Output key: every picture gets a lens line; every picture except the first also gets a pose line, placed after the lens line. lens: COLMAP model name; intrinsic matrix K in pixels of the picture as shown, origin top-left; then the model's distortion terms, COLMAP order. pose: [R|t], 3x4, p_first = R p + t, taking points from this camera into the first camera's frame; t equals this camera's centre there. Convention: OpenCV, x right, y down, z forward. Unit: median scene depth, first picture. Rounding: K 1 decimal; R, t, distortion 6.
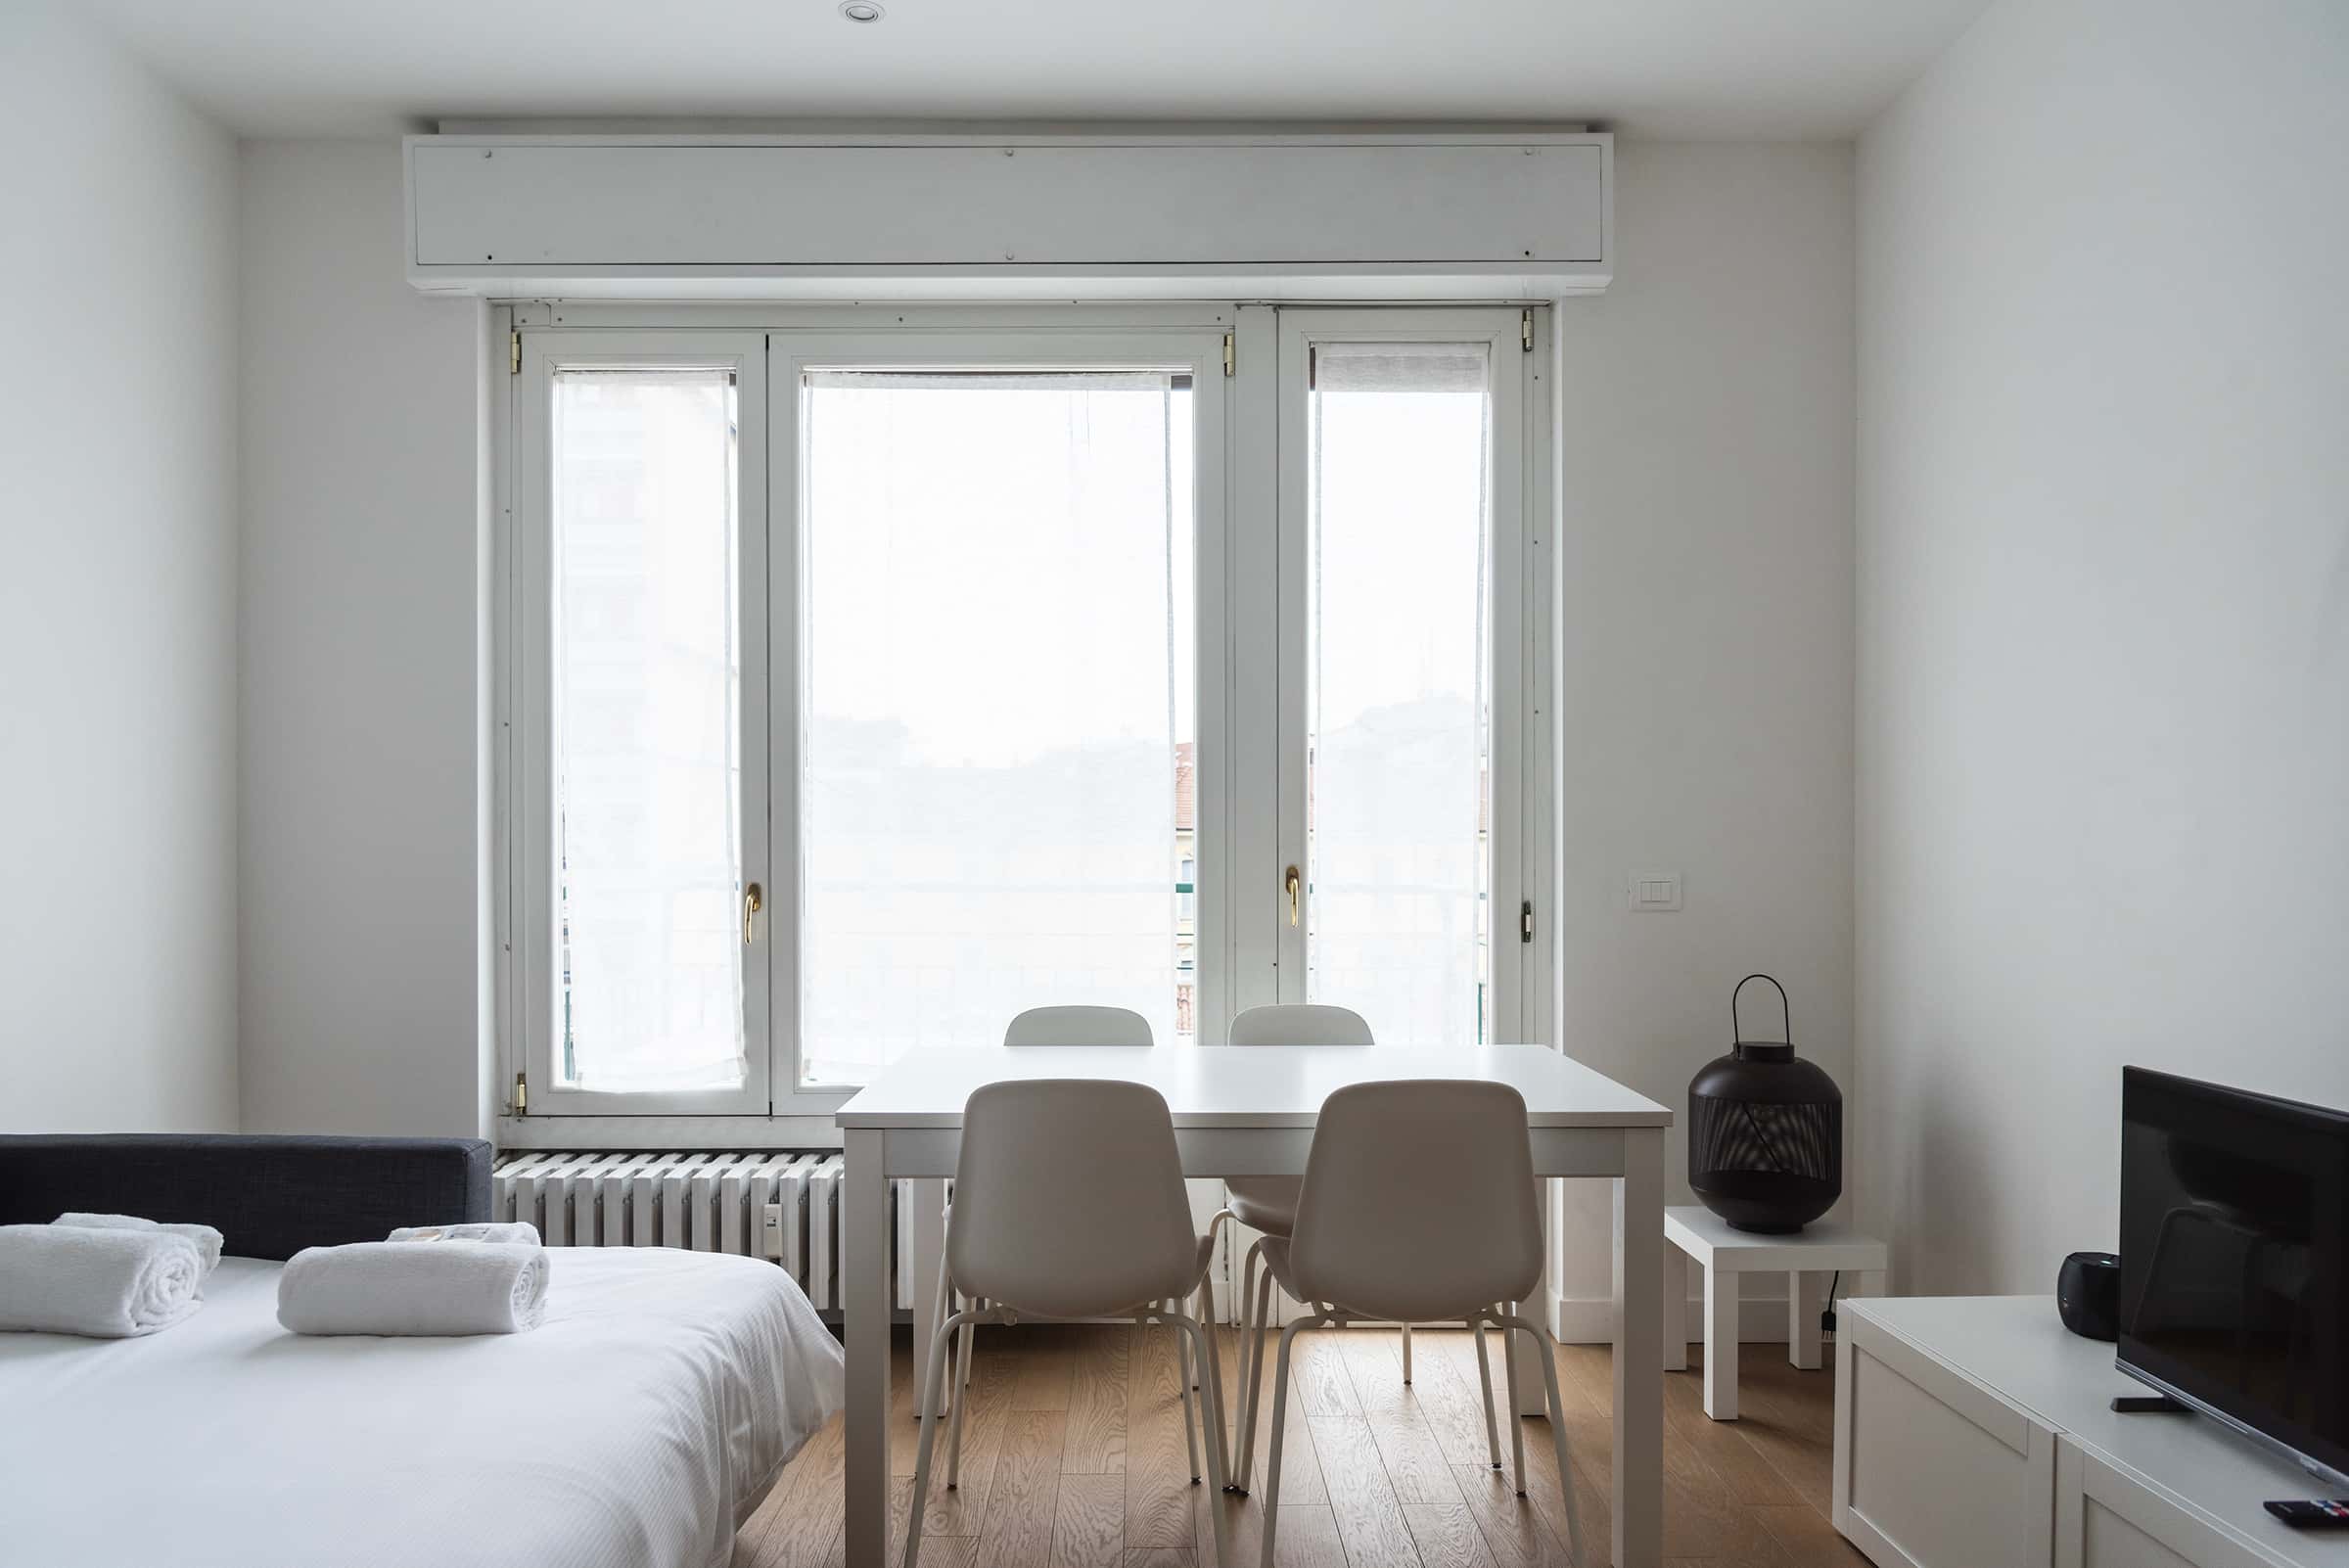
lens RADIAL K [[1568.3, 0, 1151.0], [0, 1568.3, 870.8], [0, 0, 1]] dist [-0.002250, -0.002640]
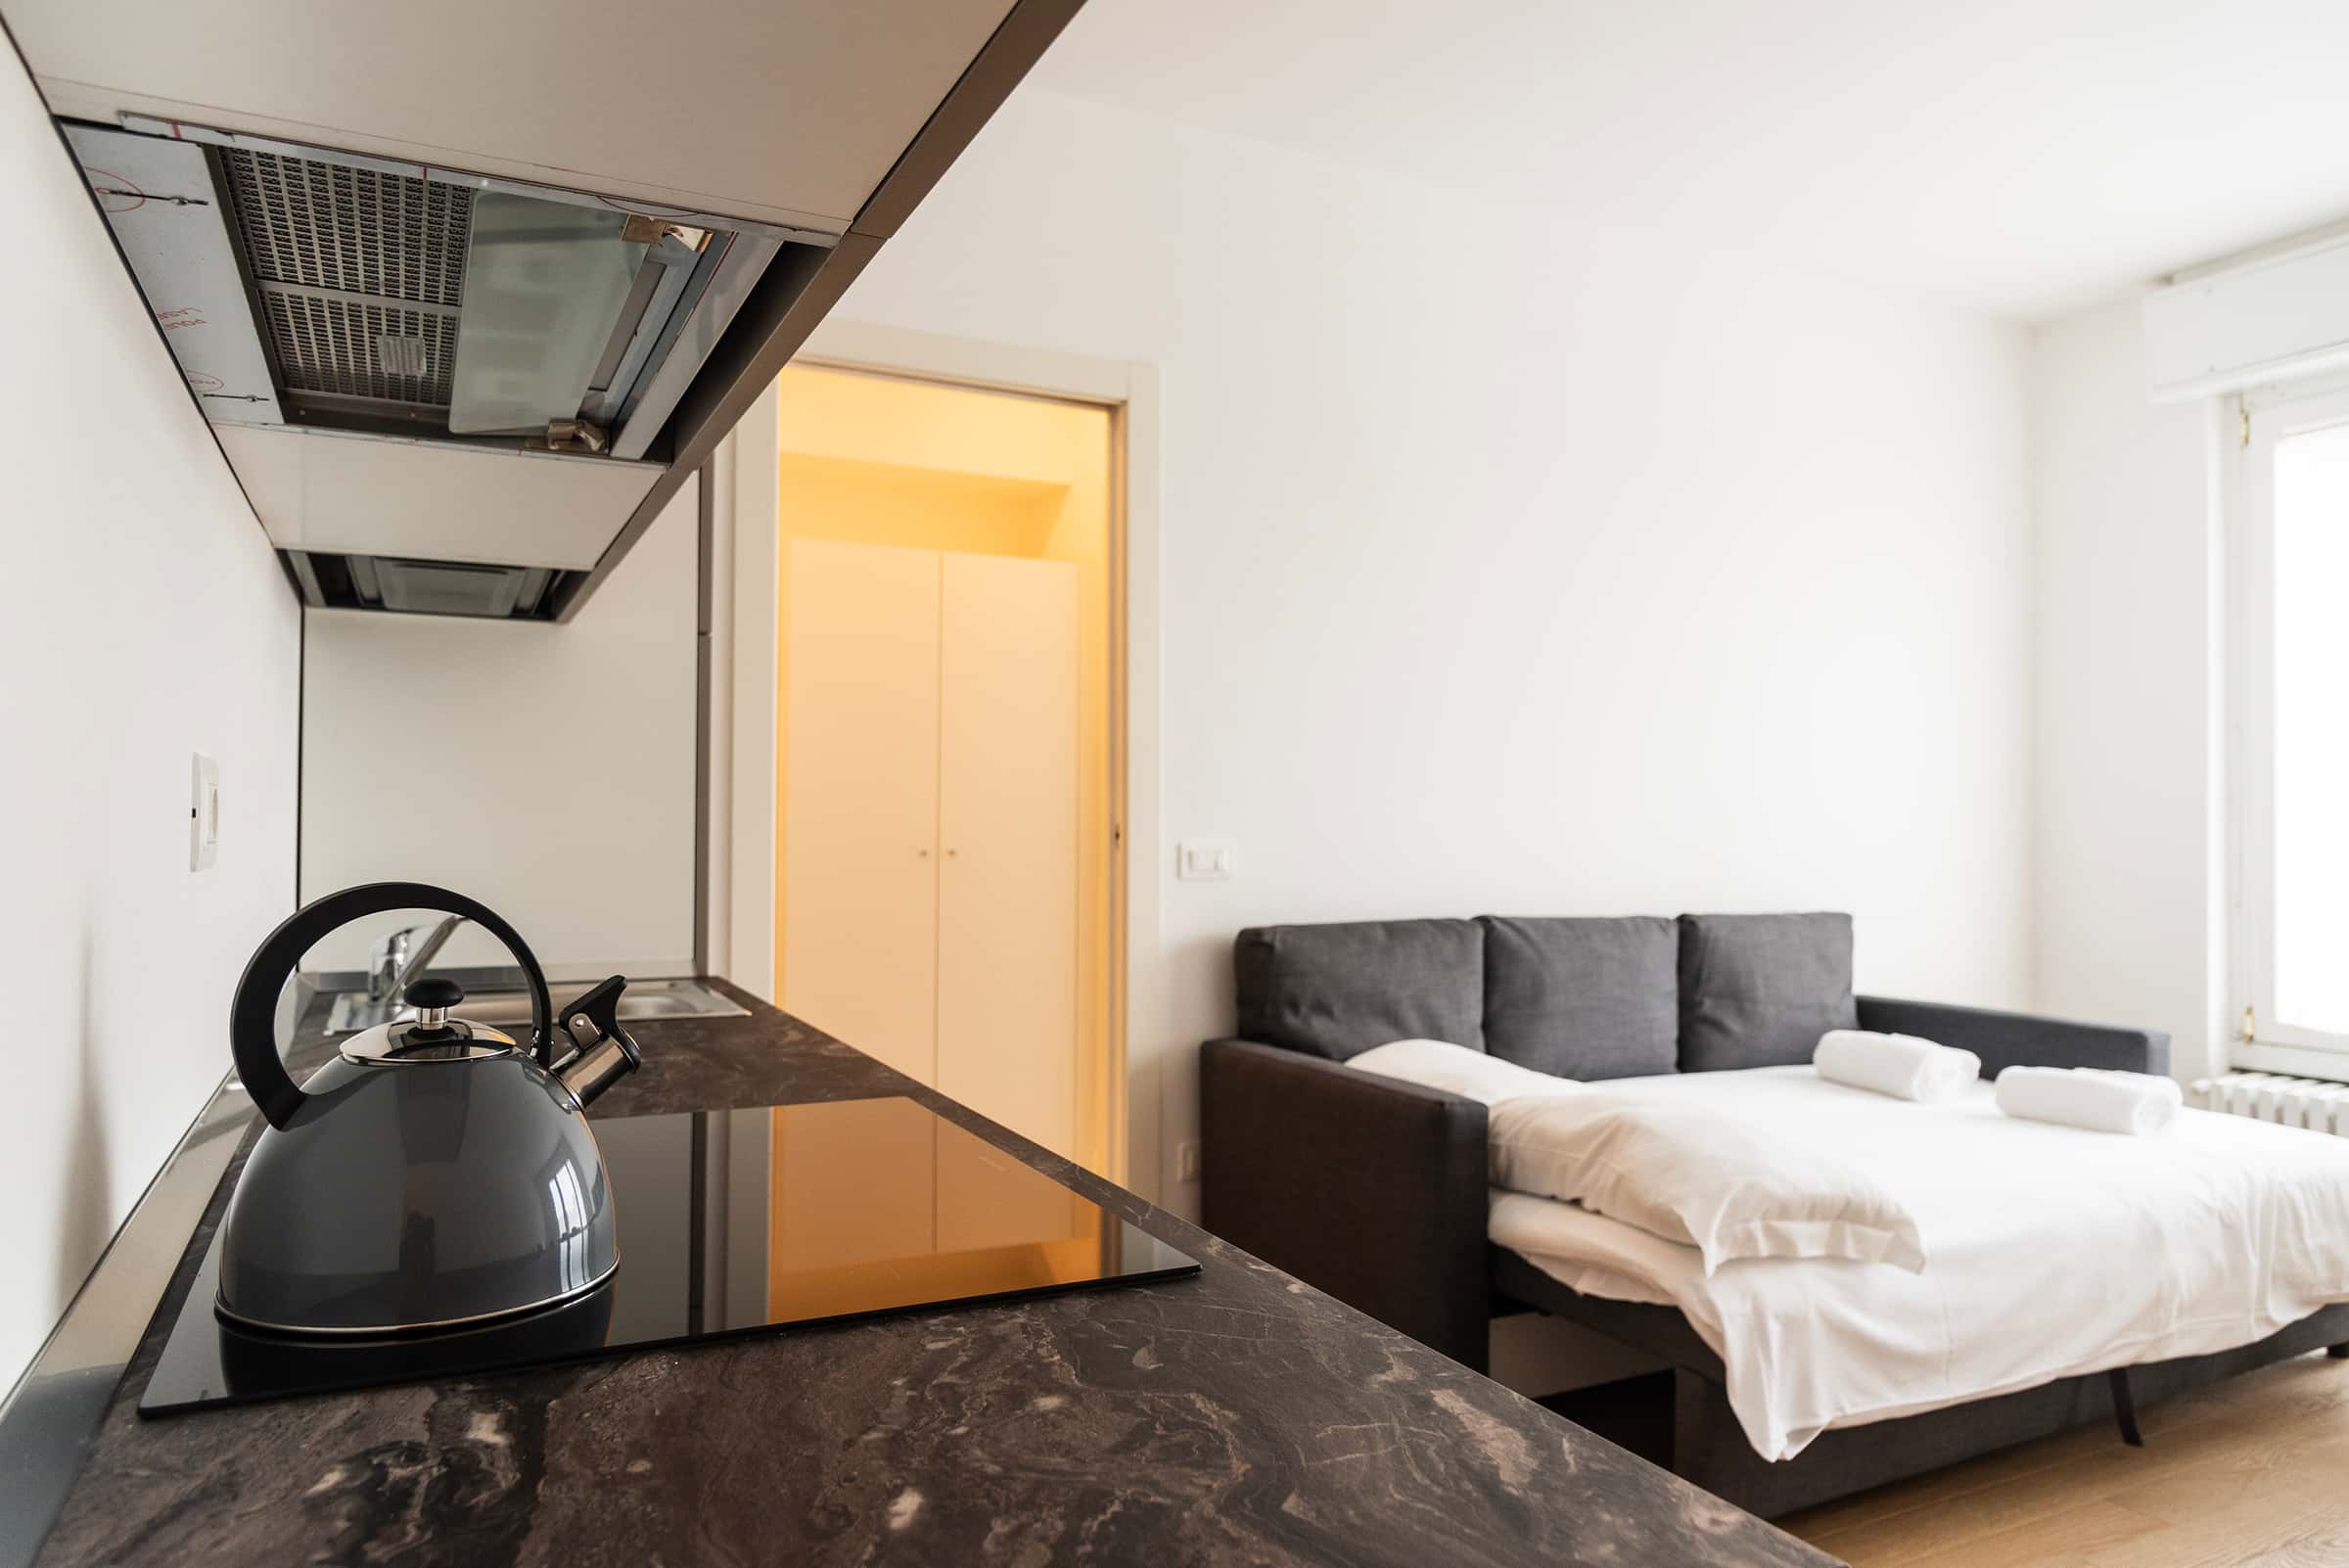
lens RADIAL K [[1531.2, 0, 1174.3], [0, 1531.2, 807.9], [0, 0, 1]] dist [-0.004708, -0.004829]
pose [[0.446626, -0.007528, -0.894689, 0.301894], [-0.015467, 0.999750, -0.016134, 0.004699], [0.894587, 0.021044, 0.446398, -0.305090]]
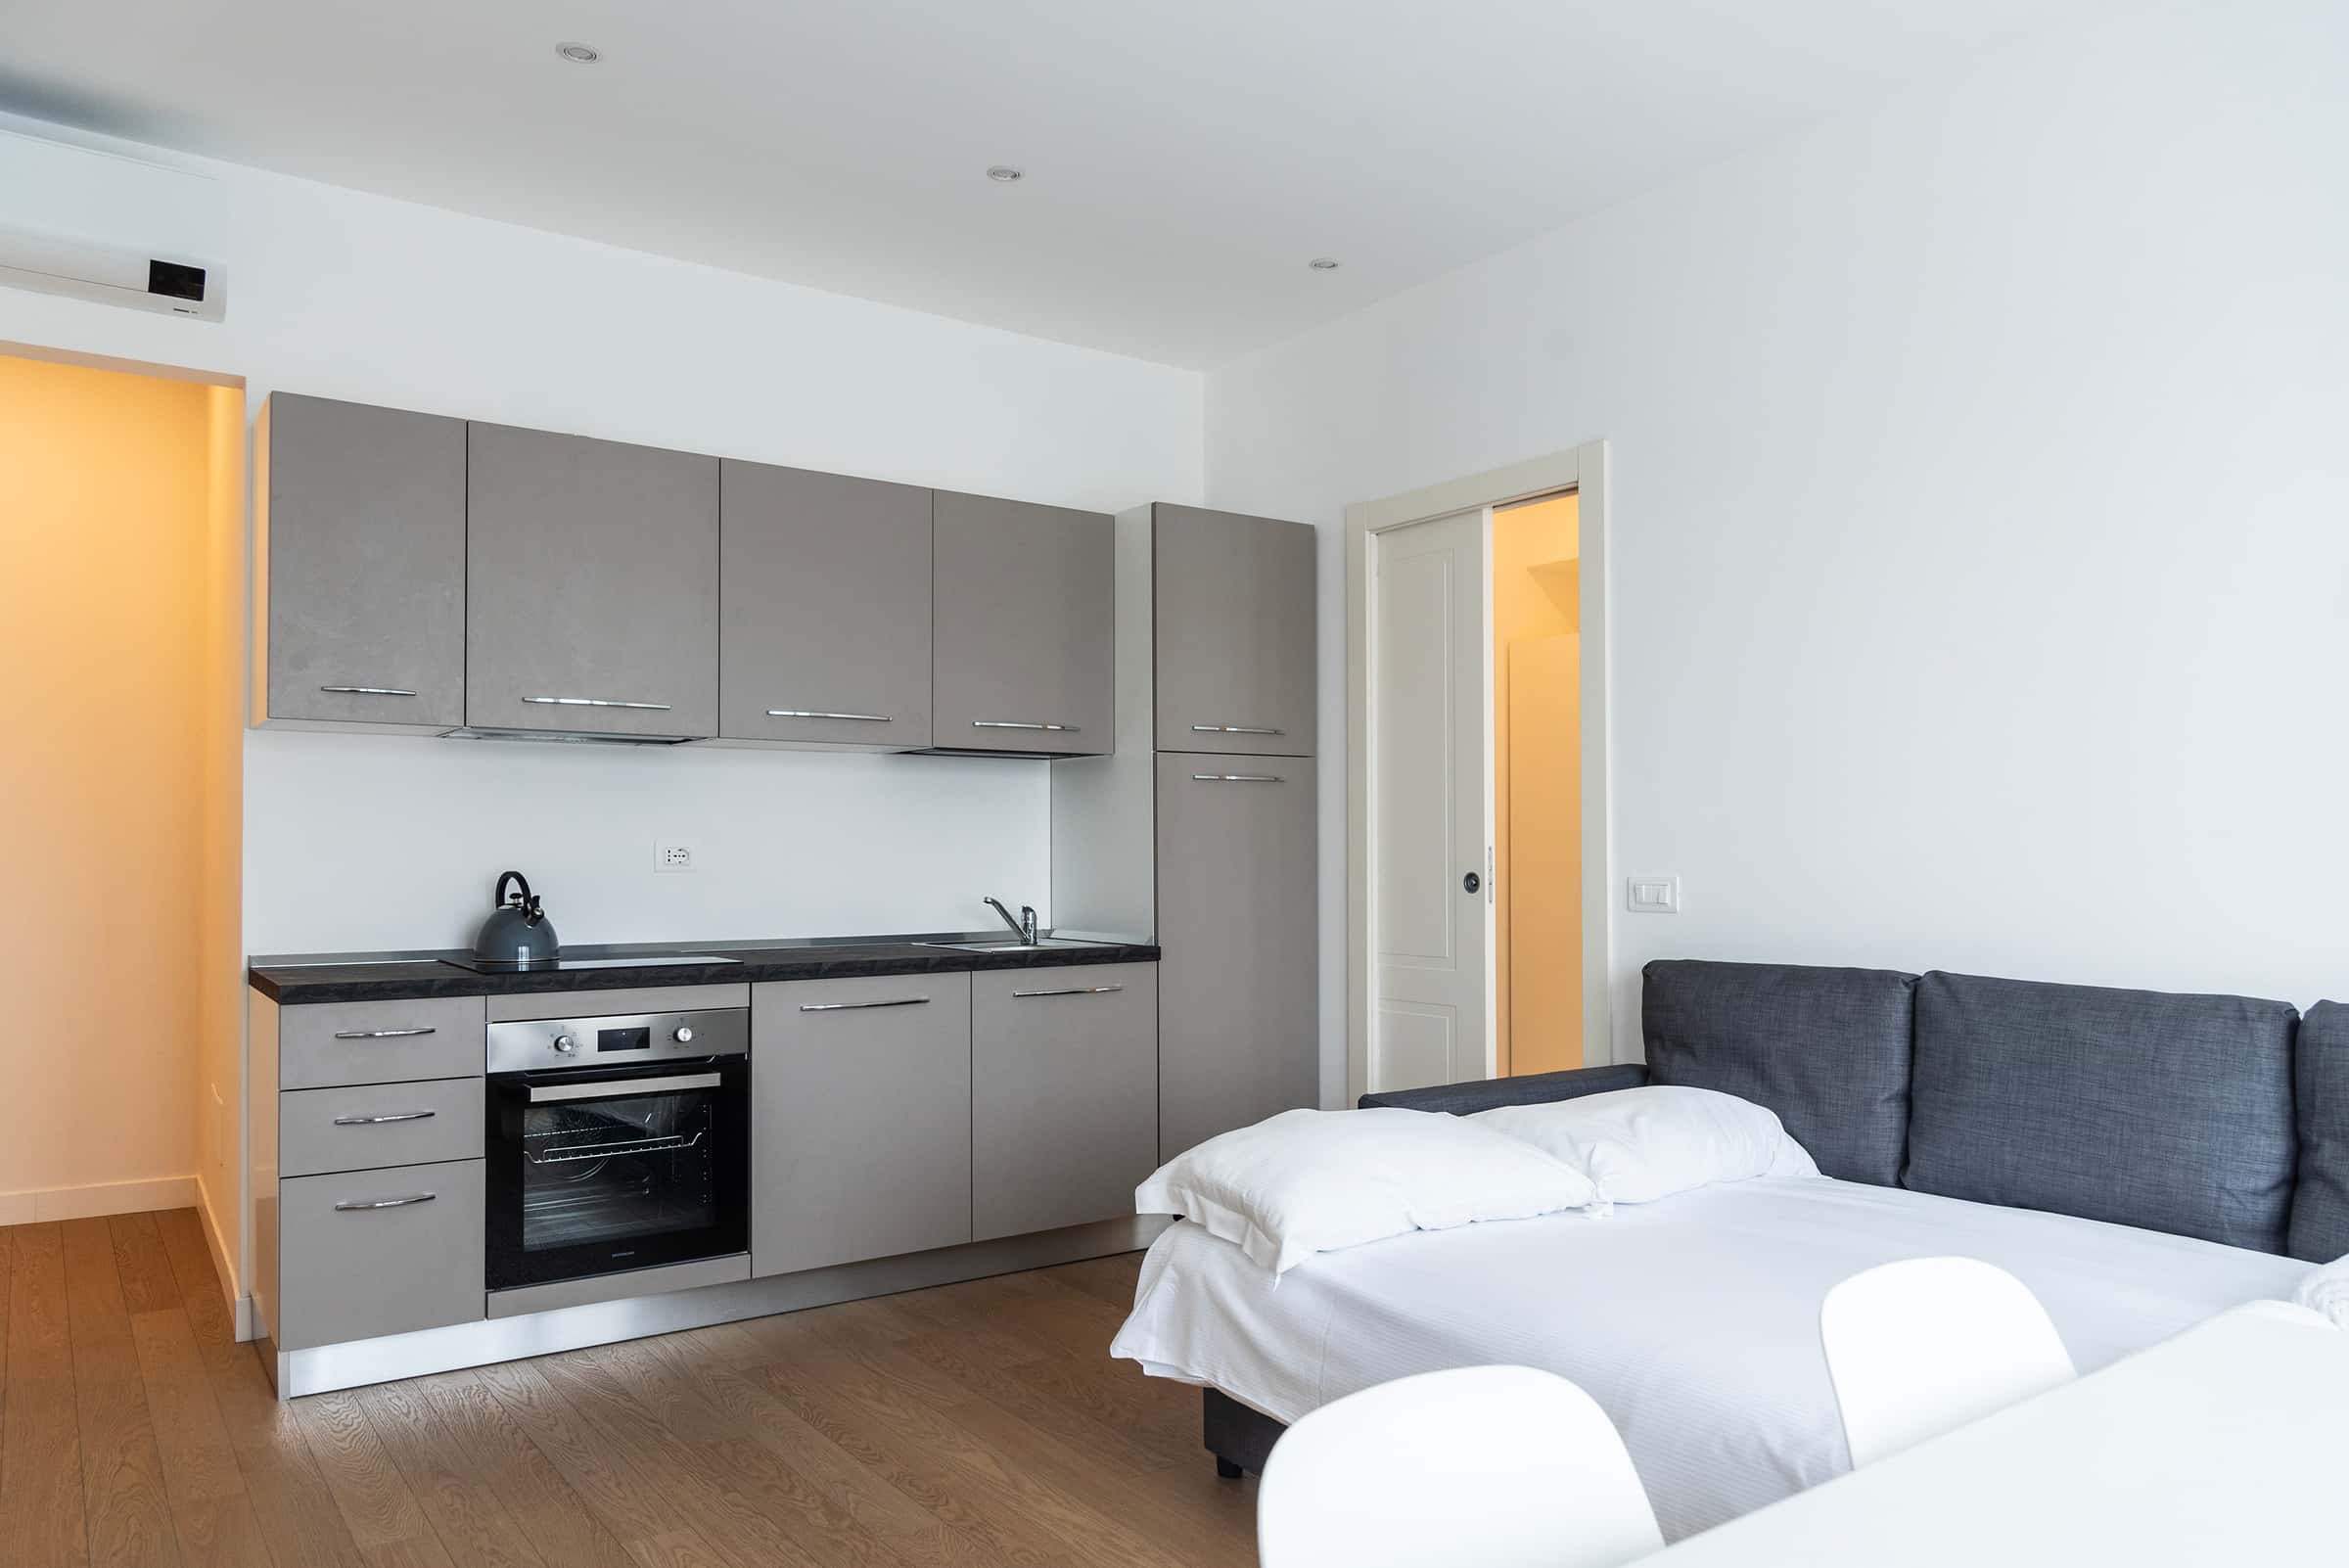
lens RADIAL K [[1557.8, 0, 1167.8], [0, 1557.8, 804.4], [0, 0, 1]] dist [-0.003095, -0.007242]
pose [[-0.817487, -0.019642, -0.575612, 0.299117], [-0.006559, 0.999671, -0.024797, -0.009338], [0.575909, -0.016496, -0.817347, 0.768392]]
